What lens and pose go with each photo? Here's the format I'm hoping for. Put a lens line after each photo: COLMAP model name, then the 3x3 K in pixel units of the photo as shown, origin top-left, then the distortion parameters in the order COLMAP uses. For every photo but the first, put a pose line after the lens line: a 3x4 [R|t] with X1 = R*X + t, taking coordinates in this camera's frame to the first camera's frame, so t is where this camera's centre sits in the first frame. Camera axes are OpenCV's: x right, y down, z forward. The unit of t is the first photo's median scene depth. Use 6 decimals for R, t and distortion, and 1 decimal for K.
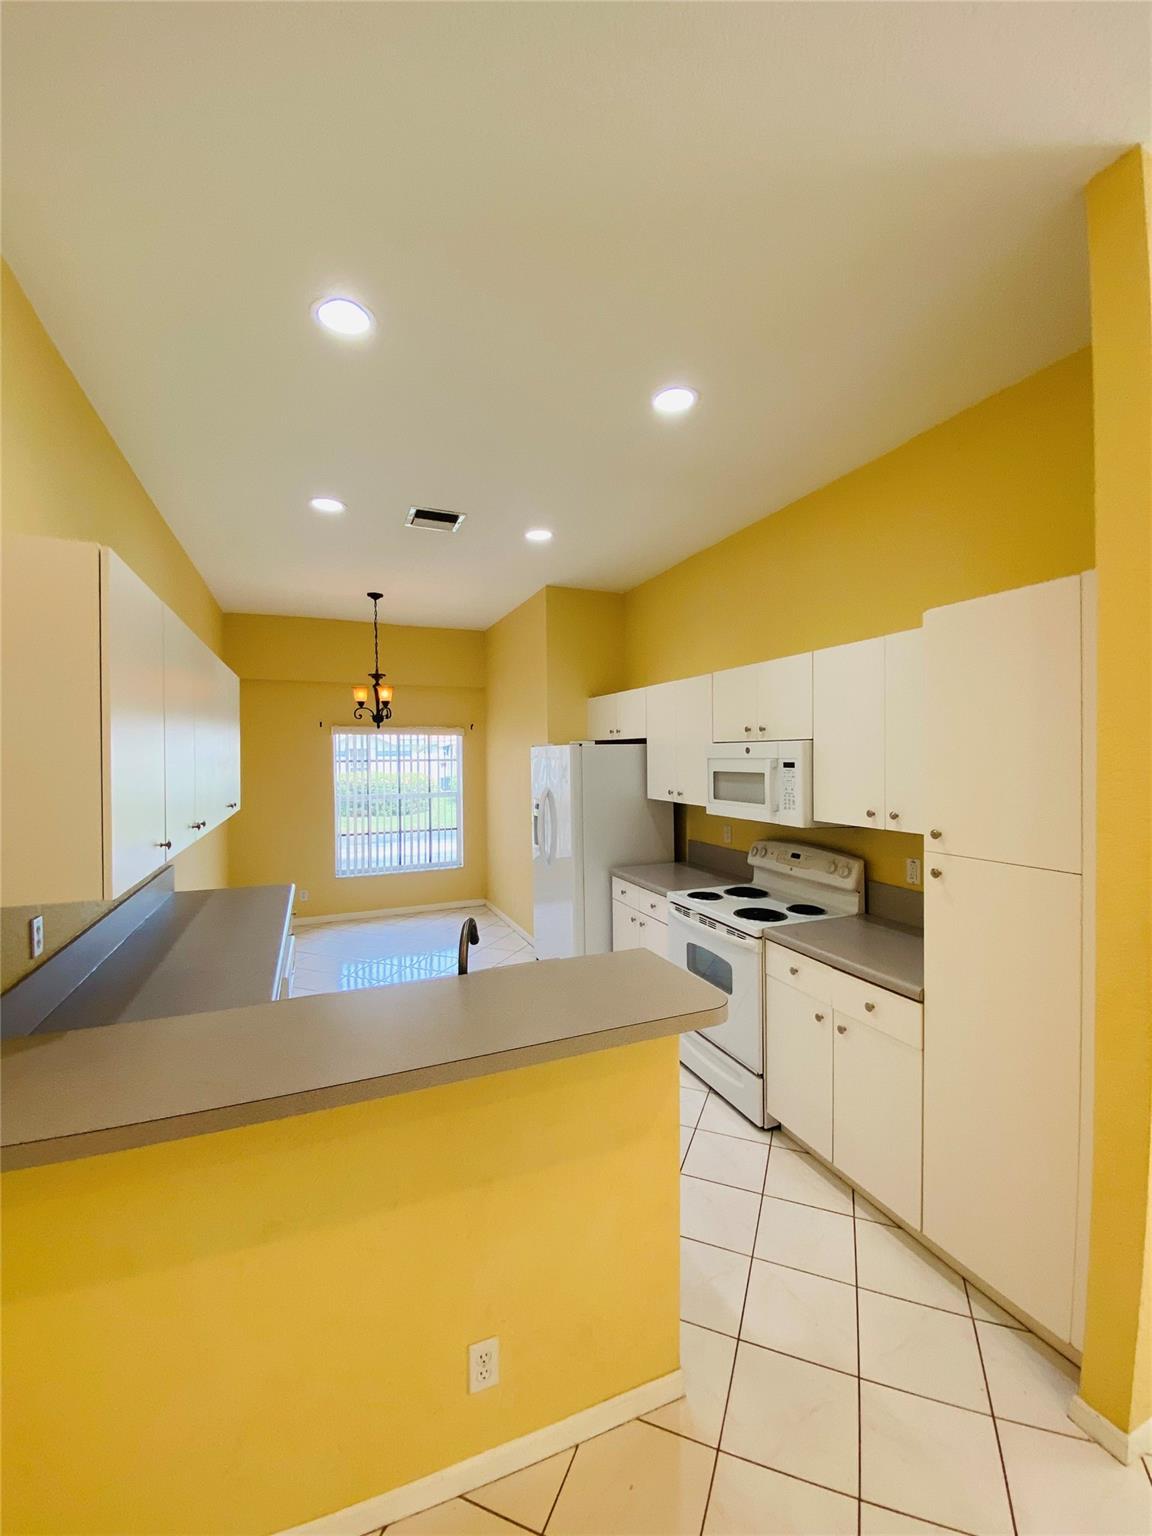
lens RADIAL K [[628.5, 0, 576.0], [0, 628.5, 768.0], [0, 0, 1]] dist [0.001472, -0.000046]
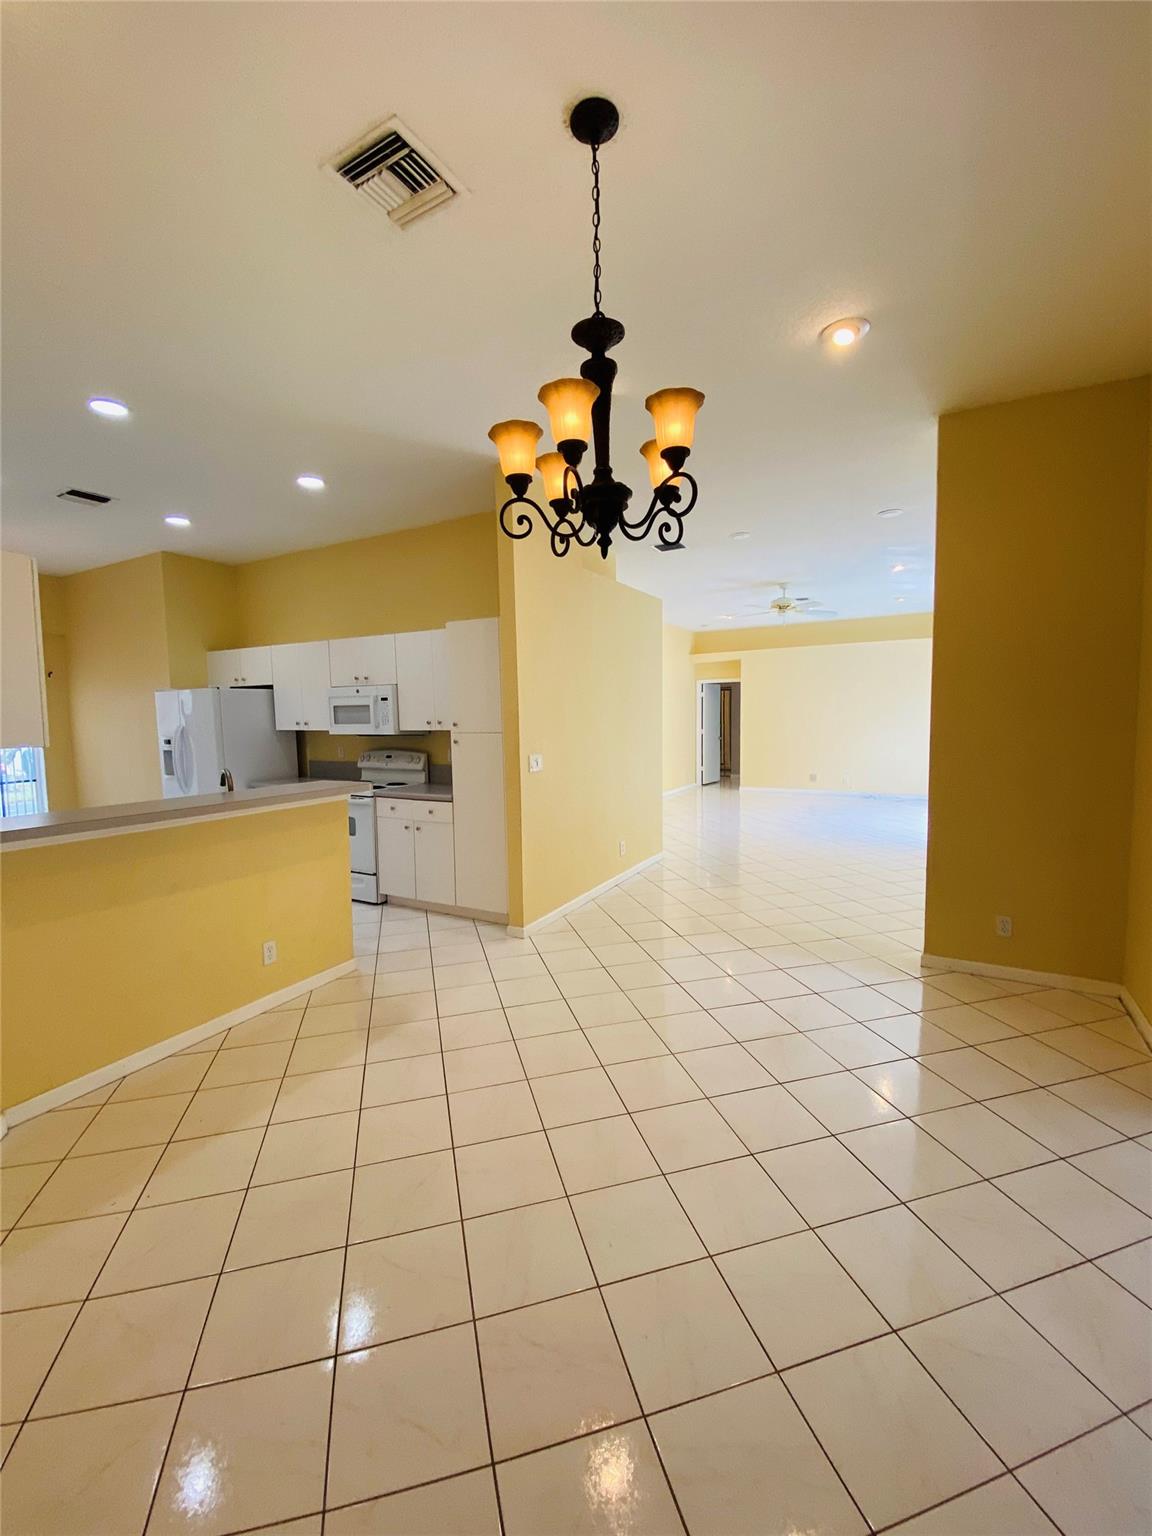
lens RADIAL K [[616.7, 0, 576.0], [0, 616.7, 768.0], [0, 0, 1]] dist [0.000349, -0.000024]
pose [[0.791351, -0.051798, 0.609164, -0.267619], [0.016117, 0.997826, 0.063909, 0.079627], [-0.611150, -0.040757, 0.790465, -0.623879]]
